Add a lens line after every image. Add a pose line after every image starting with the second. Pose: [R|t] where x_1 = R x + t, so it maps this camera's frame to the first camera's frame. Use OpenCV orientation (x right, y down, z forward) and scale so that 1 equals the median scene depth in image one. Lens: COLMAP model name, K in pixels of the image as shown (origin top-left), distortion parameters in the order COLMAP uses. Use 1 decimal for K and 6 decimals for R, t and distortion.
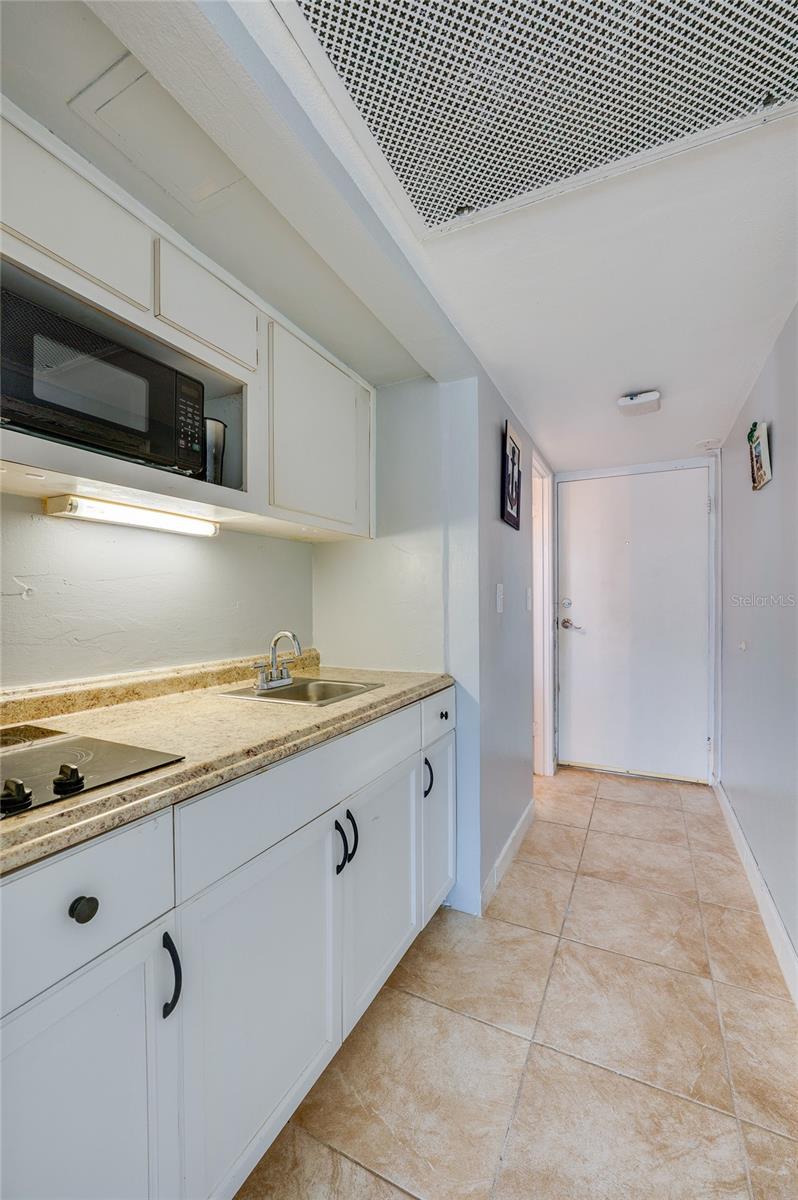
lens RADIAL K [[493.5, 0, 385.6], [0, 493.5, 605.0], [0, 0, 1]] dist [-0.017599, 0.000177]
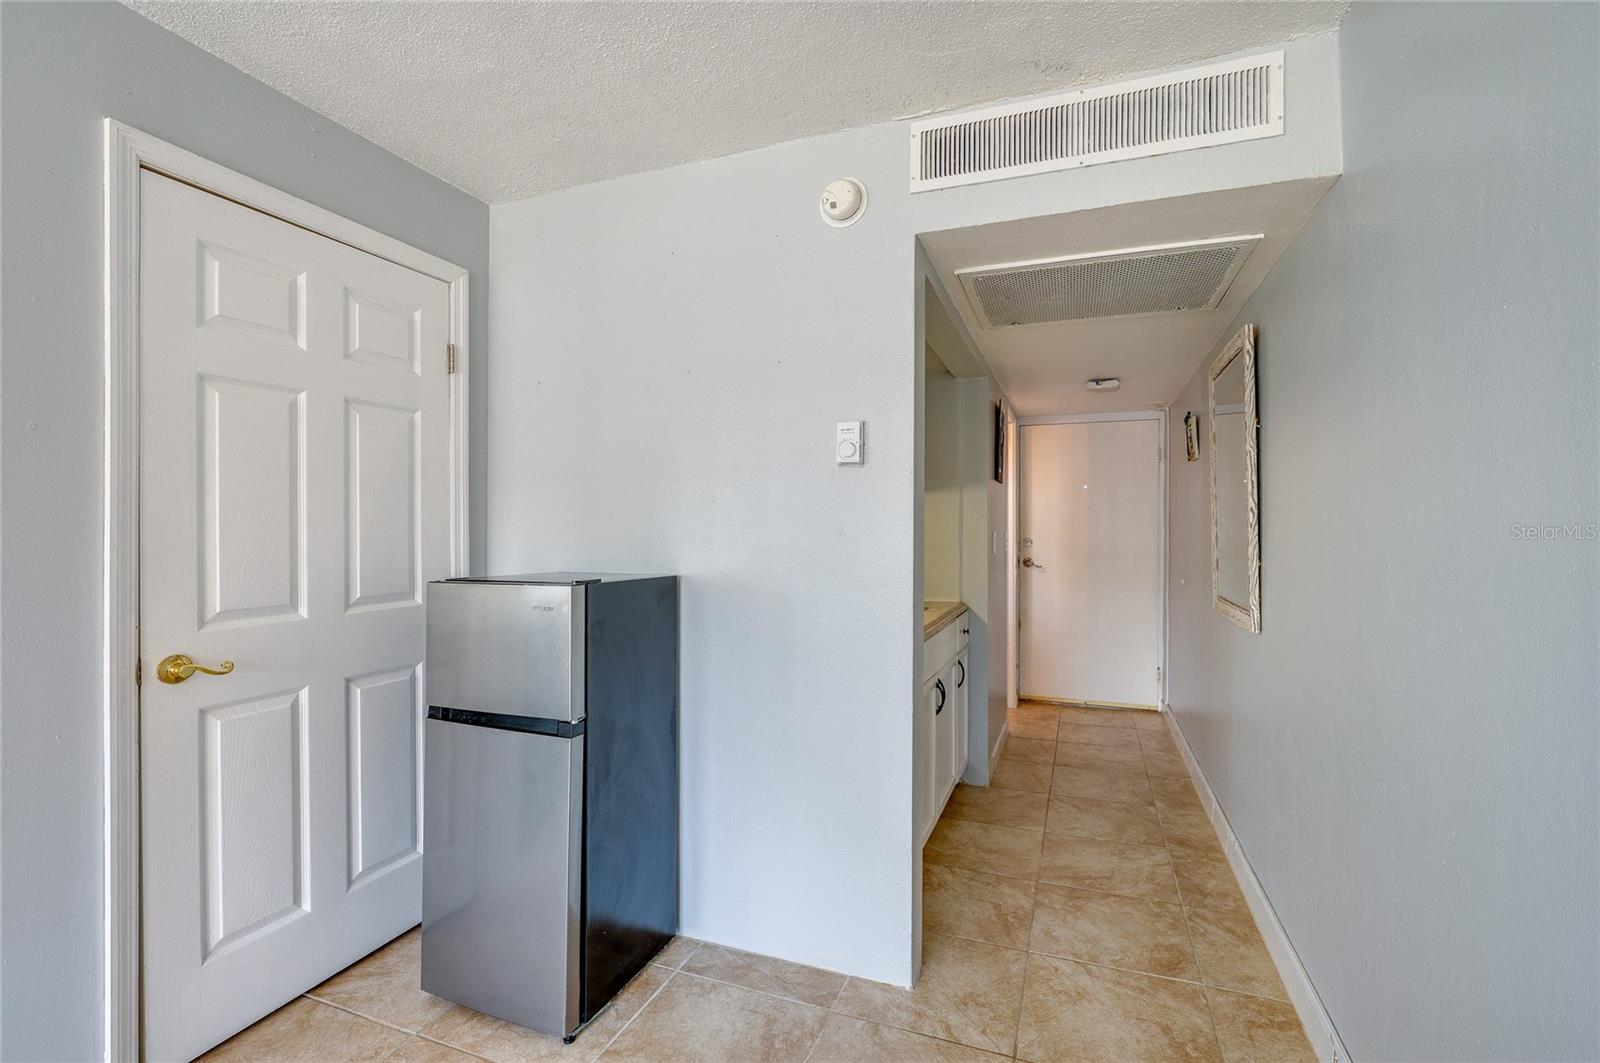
lens RADIAL K [[658.0, 0, 807.2], [0, 658.0, 533.9], [0, 0, 1]] dist [-0.017599, 0.000177]
pose [[0.996819, 0.004289, 0.079585, -0.367908], [-0.004086, 0.999988, -0.002718, -0.028759], [-0.079596, 0.002384, 0.996824, -0.607045]]
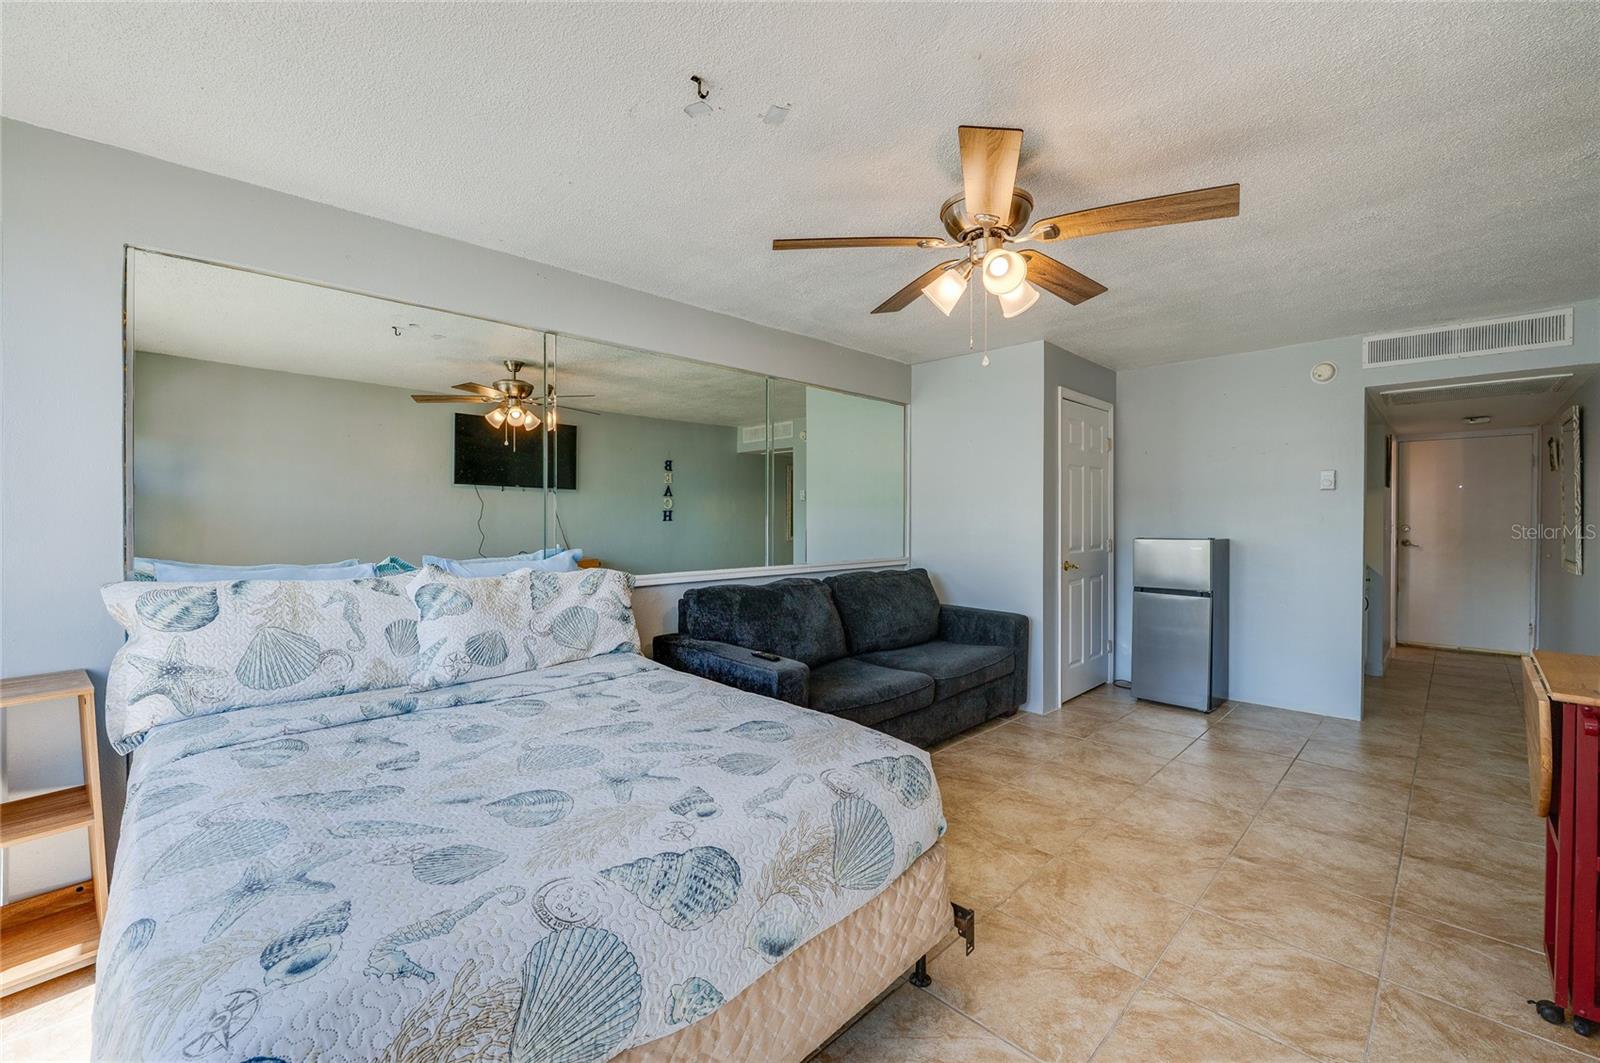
lens RADIAL K [[658.0, 0, 799.2], [0, 658.0, 519.8], [0, 0, 1]] dist [-0.017599, 0.000177]
pose [[0.949411, 0.006113, -0.313977, -1.150795], [-0.007103, 0.999973, -0.002009, -0.017195], [0.313956, 0.004138, 0.949428, -2.121119]]
